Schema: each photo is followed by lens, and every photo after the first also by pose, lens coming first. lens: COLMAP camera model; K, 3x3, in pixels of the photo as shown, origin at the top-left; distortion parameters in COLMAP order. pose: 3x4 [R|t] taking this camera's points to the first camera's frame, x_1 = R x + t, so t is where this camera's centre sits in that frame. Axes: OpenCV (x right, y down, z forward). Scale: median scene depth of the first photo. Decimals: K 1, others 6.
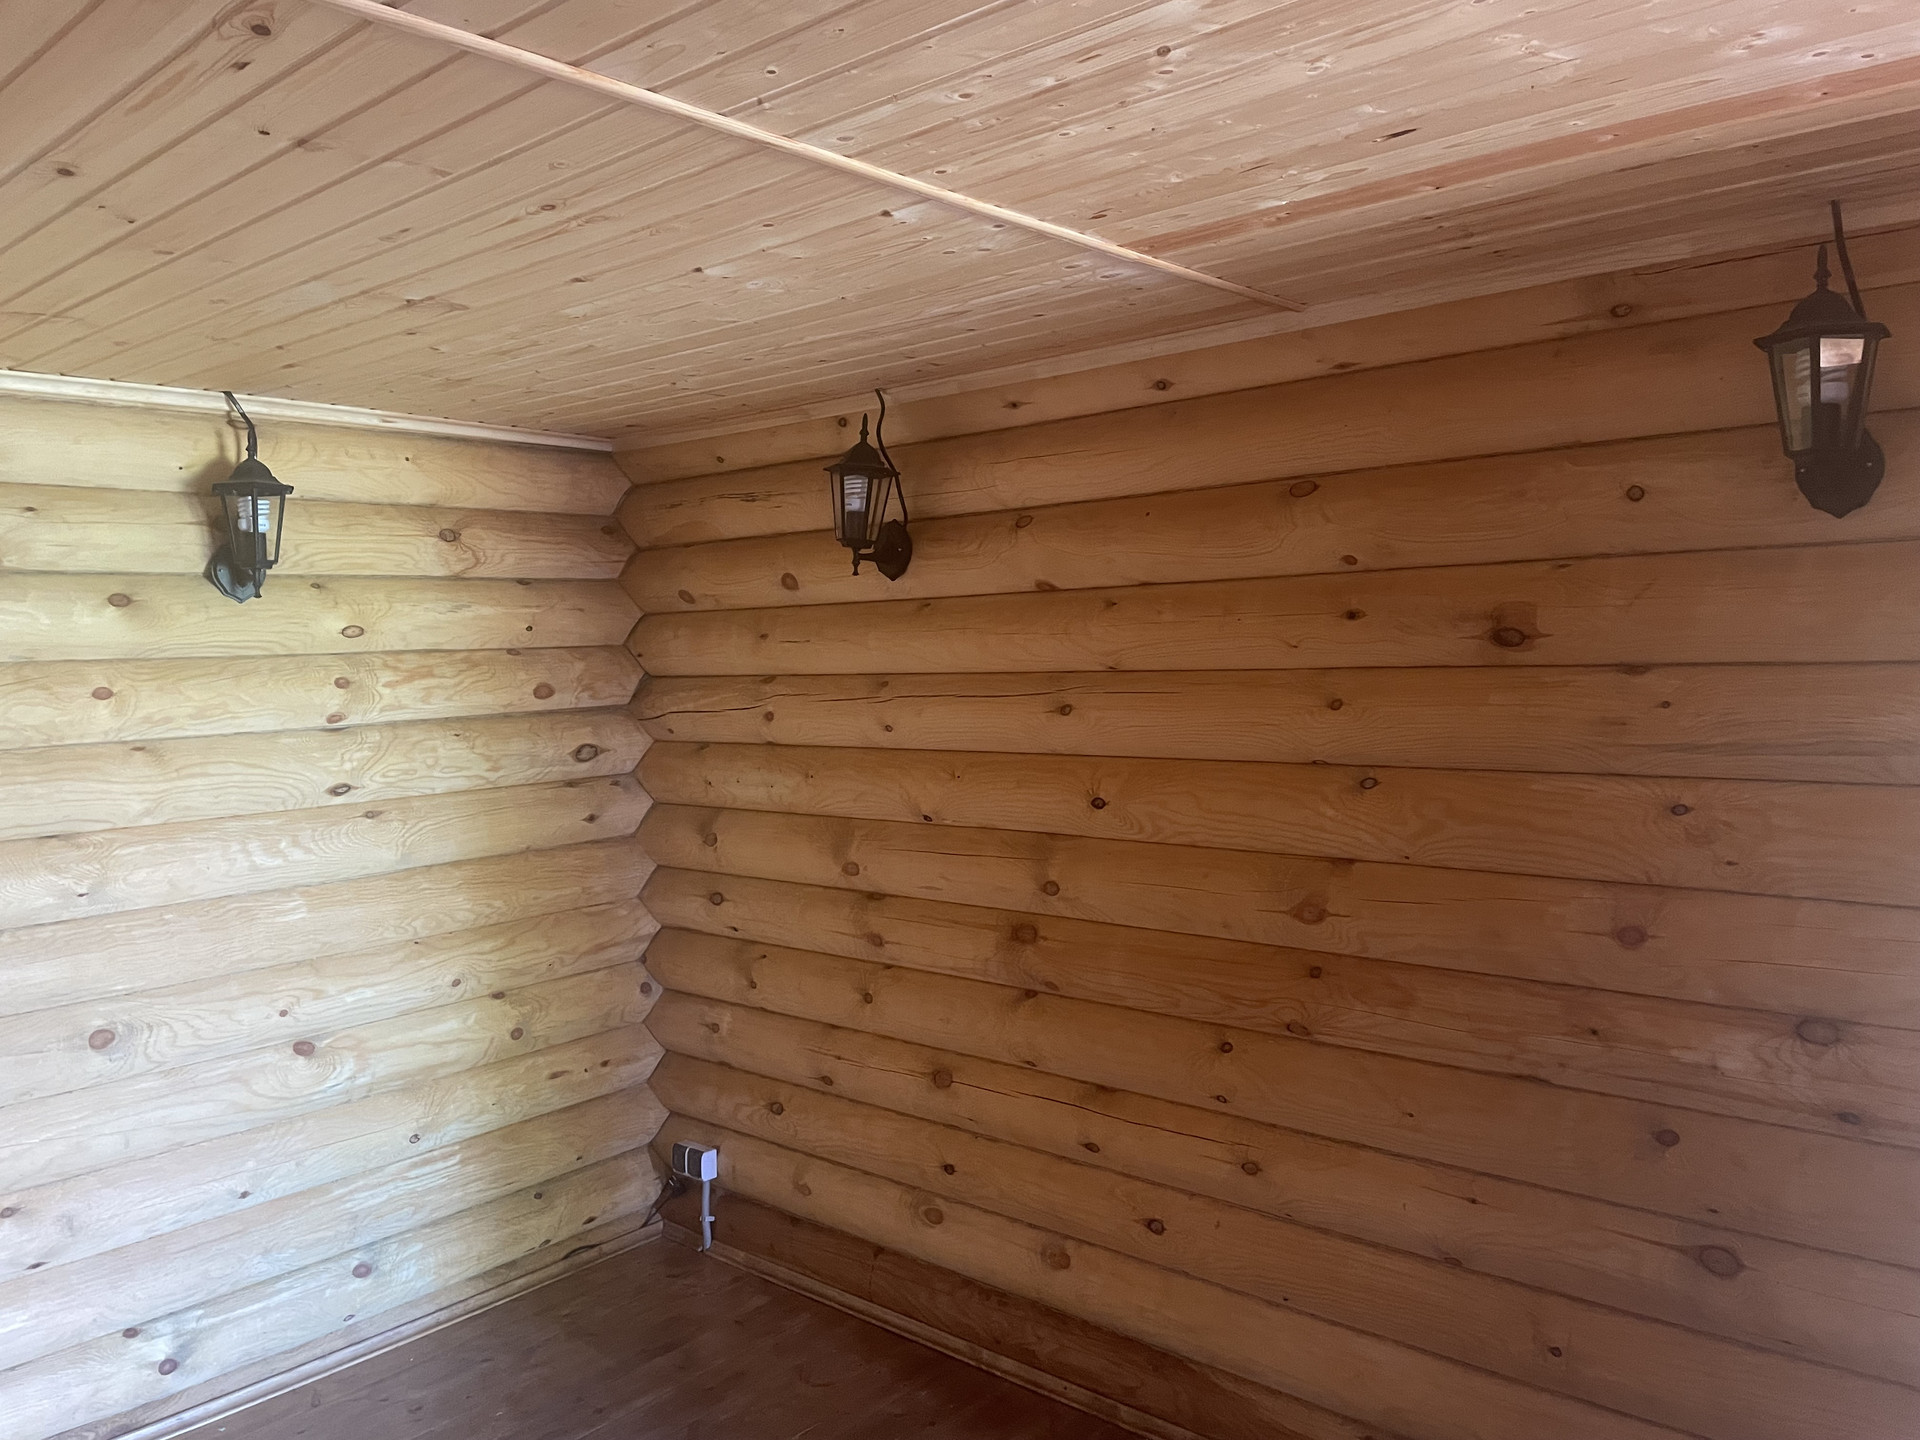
lens RADIAL K [[1460.8, 0, 960.0], [0, 1460.8, 720.0], [0, 0, 1]] dist [0.128034, -0.160828]
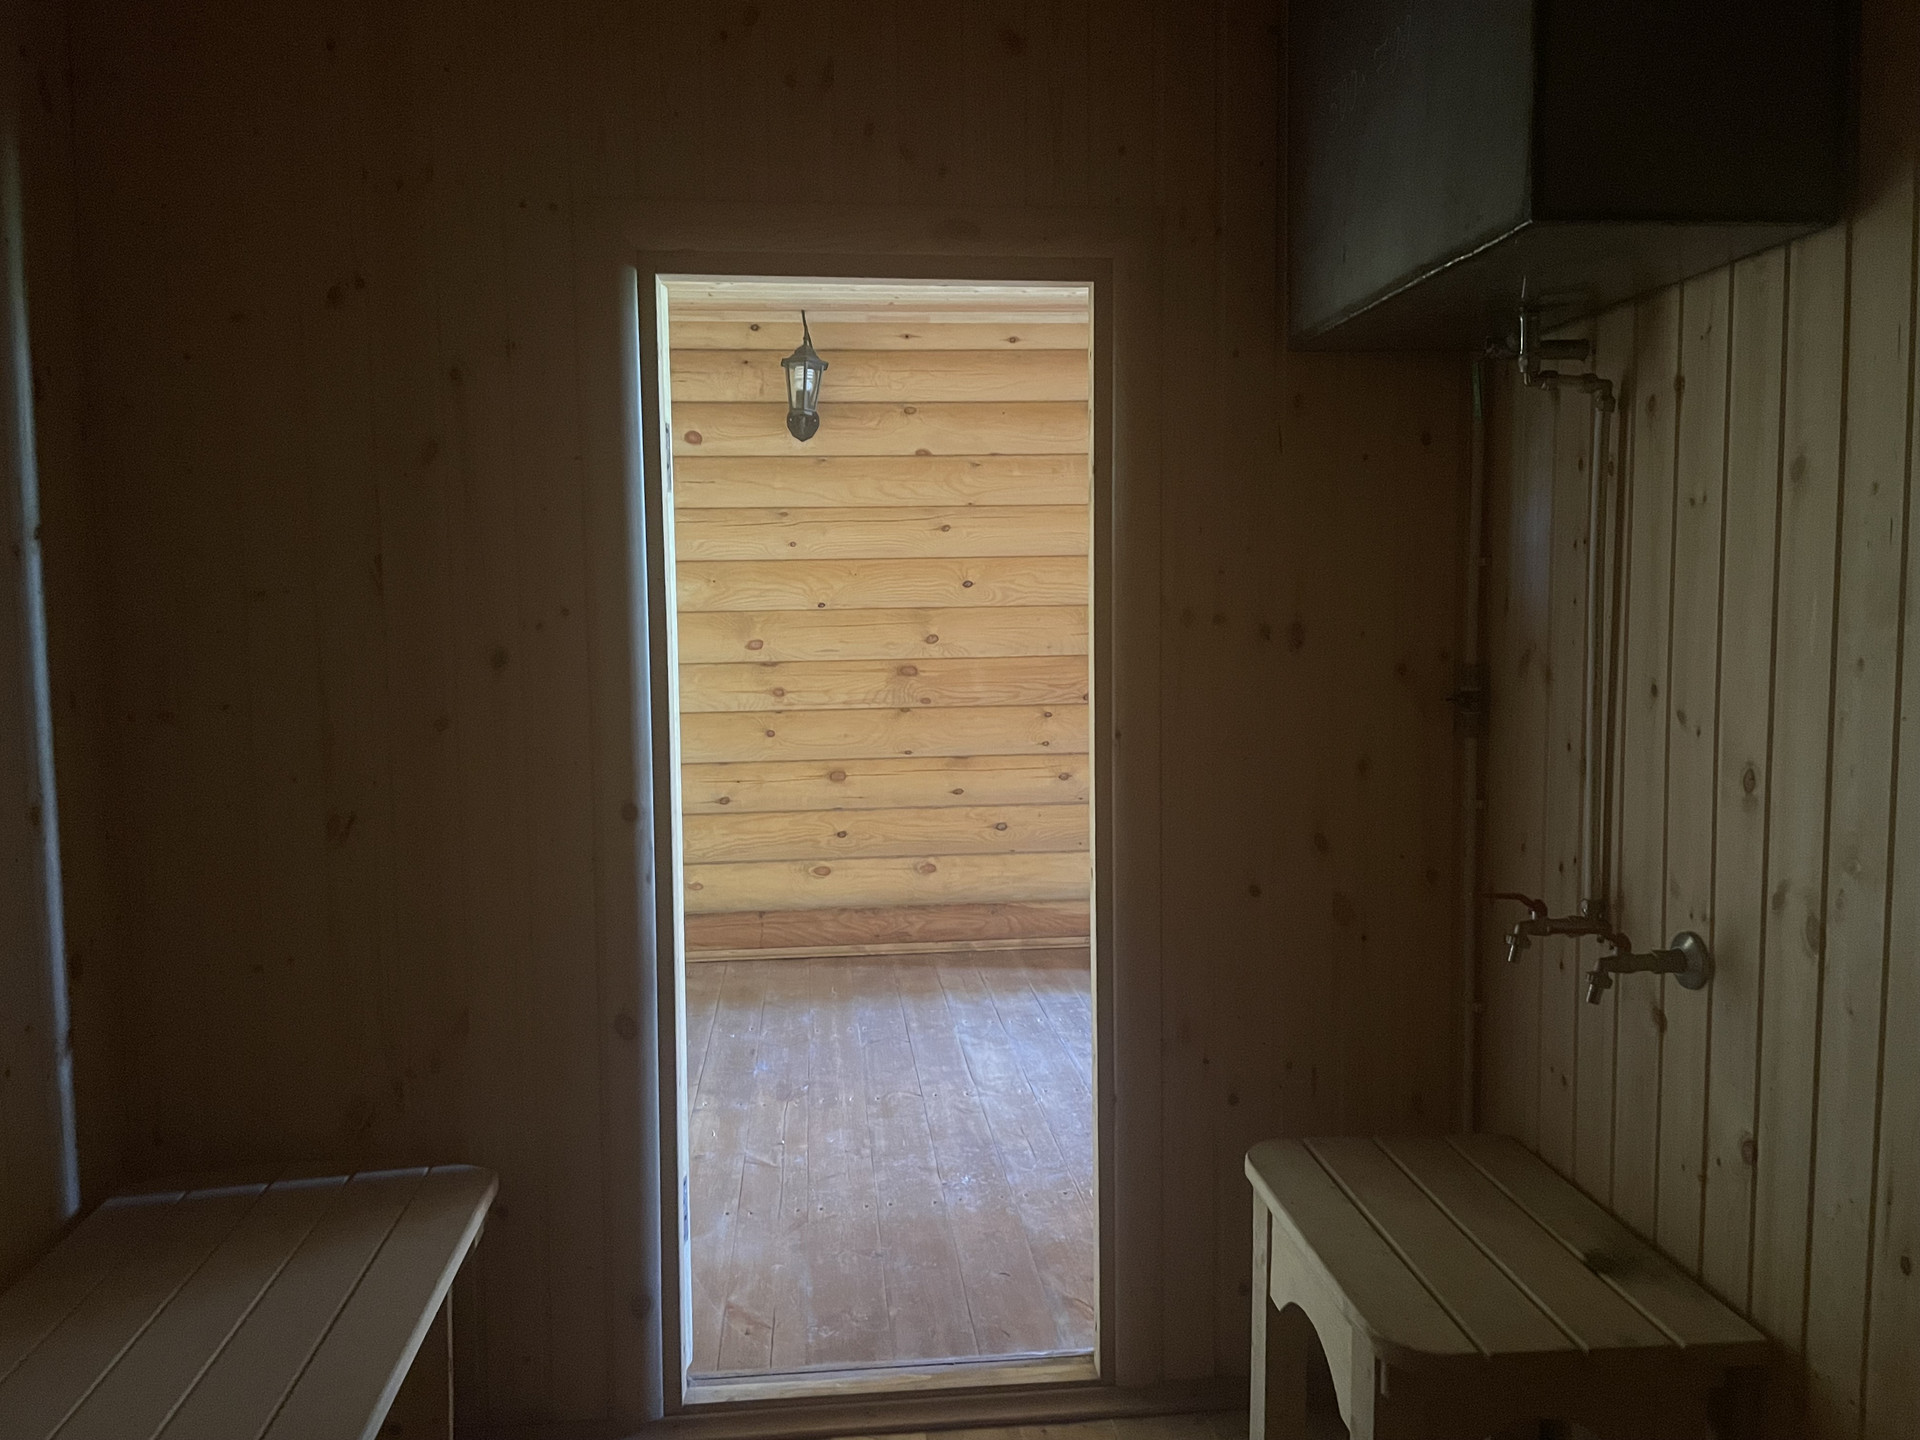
lens RADIAL K [[1460.8, 0, 960.0], [0, 1460.8, 720.0], [0, 0, 1]] dist [0.128034, -0.160828]
pose [[0.671175, -0.037331, 0.740358, -1.094077], [0.038914, 0.999128, 0.015101, 0.176378], [-0.740276, 0.018675, 0.672043, -0.114065]]
